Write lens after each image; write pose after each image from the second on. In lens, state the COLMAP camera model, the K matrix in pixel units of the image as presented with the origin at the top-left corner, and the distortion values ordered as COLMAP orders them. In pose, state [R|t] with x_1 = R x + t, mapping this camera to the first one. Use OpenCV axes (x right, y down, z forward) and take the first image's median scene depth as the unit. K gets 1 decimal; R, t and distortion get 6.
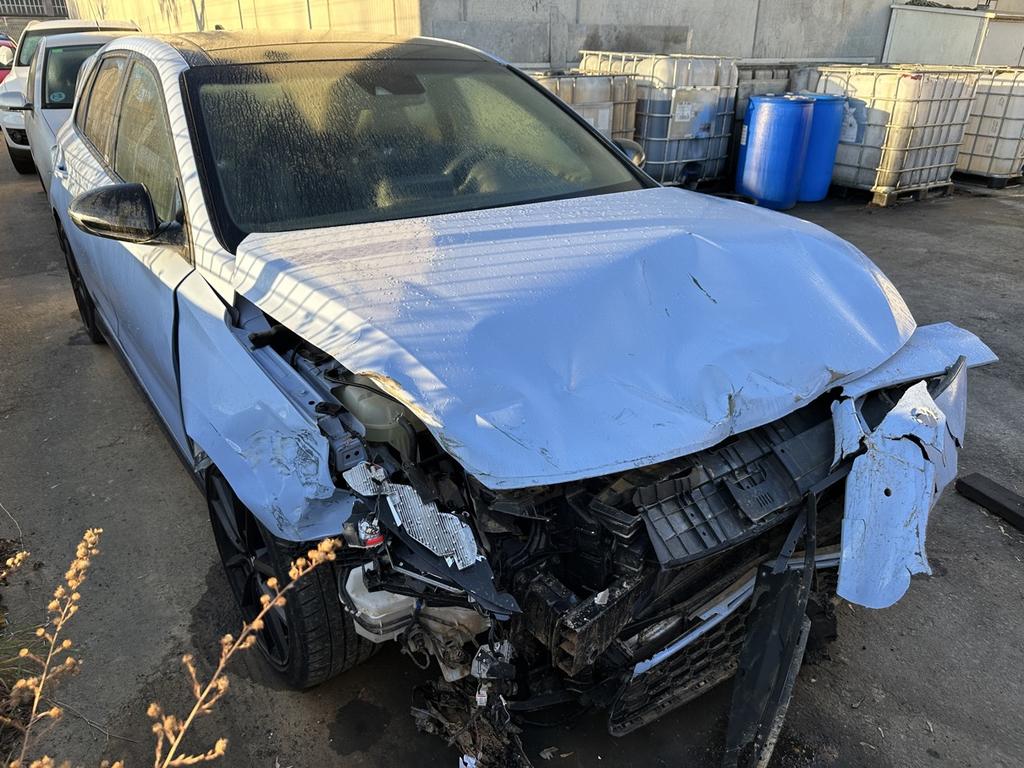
lens RADIAL K [[707.4, 0, 526.6], [0, 707.4, 378.2], [0, 0, 1]] dist [0.037909, -0.037395]
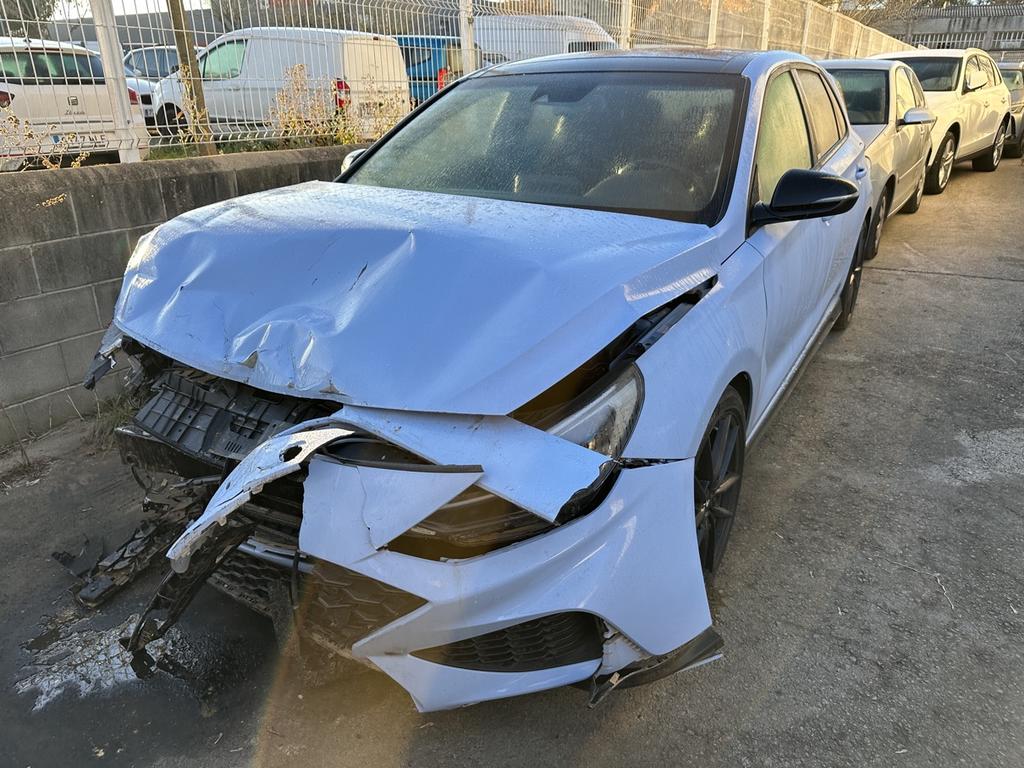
lens RADIAL K [[707.4, 0, 526.6], [0, 707.4, 378.2], [0, 0, 1]] dist [0.037909, -0.037395]
pose [[0.420247, 0.330054, -0.845255, 1.438171], [-0.384199, 0.908608, 0.163775, -0.285778], [0.822061, 0.255920, 0.508647, 0.784311]]
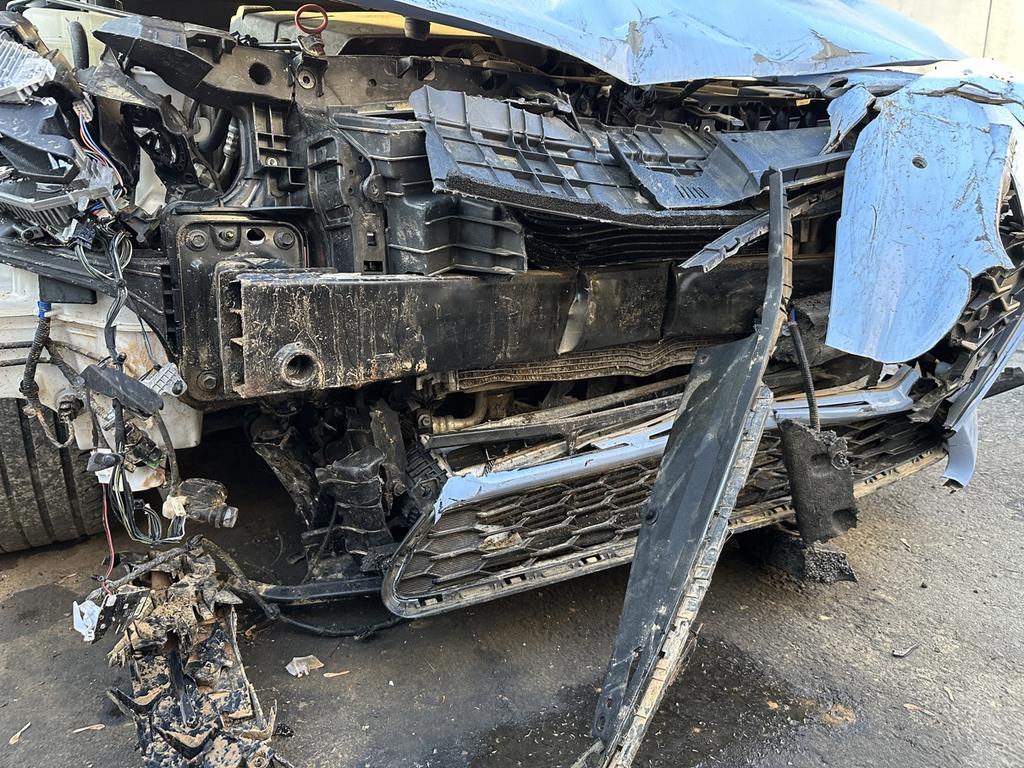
lens RADIAL K [[707.4, 0, 526.6], [0, 707.4, 378.2], [0, 0, 1]] dist [0.037909, -0.037395]
pose [[0.992280, 0.026851, -0.121075, 0.279093], [-0.049372, 0.981109, -0.187049, 0.426948], [0.113765, 0.191583, 0.974861, 0.467777]]
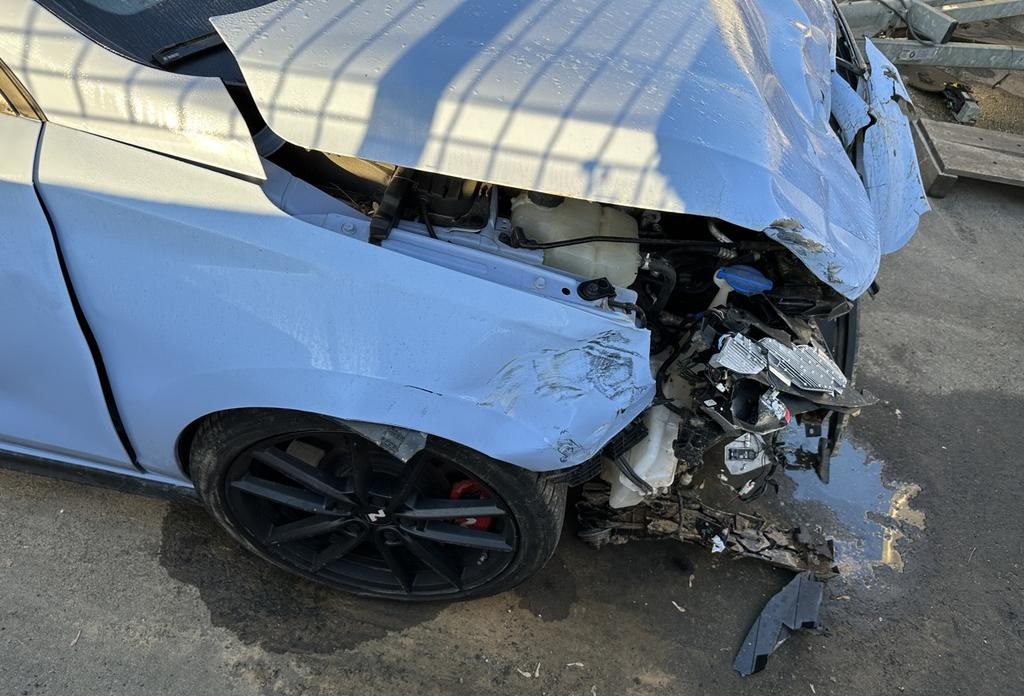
lens RADIAL K [[688.4, 0, 512.0], [0, 688.4, 348.0], [0, 0, 1]] dist [0.075706, -0.000394]
pose [[0.728617, -0.443116, 0.522270, -0.662442], [0.194565, 0.865018, 0.462481, -0.219429], [-0.656706, -0.235356, 0.716481, 0.509120]]
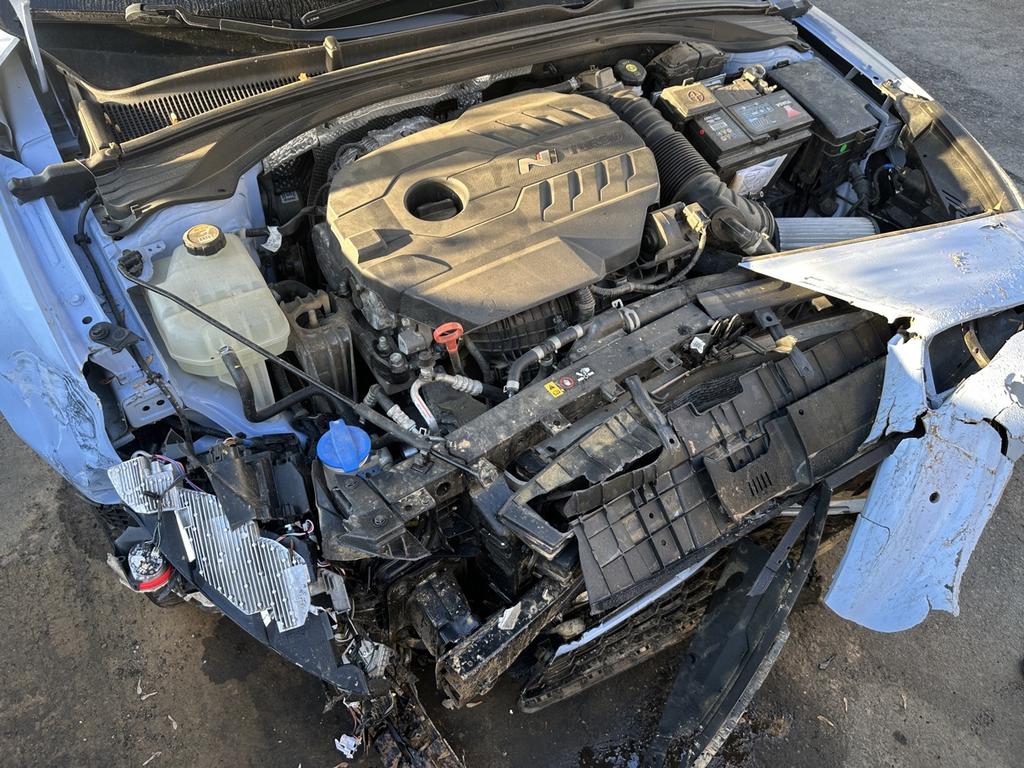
lens RADIAL K [[710.0, 0, 523.7], [0, 710.0, 368.2], [0, 0, 1]] dist [0.045522, -0.053342]
pose [[0.996308, 0.085284, -0.009882, 0.095529], [-0.075834, 0.928137, 0.364432, -0.180198], [0.040252, -0.362337, 0.931178, 0.366051]]
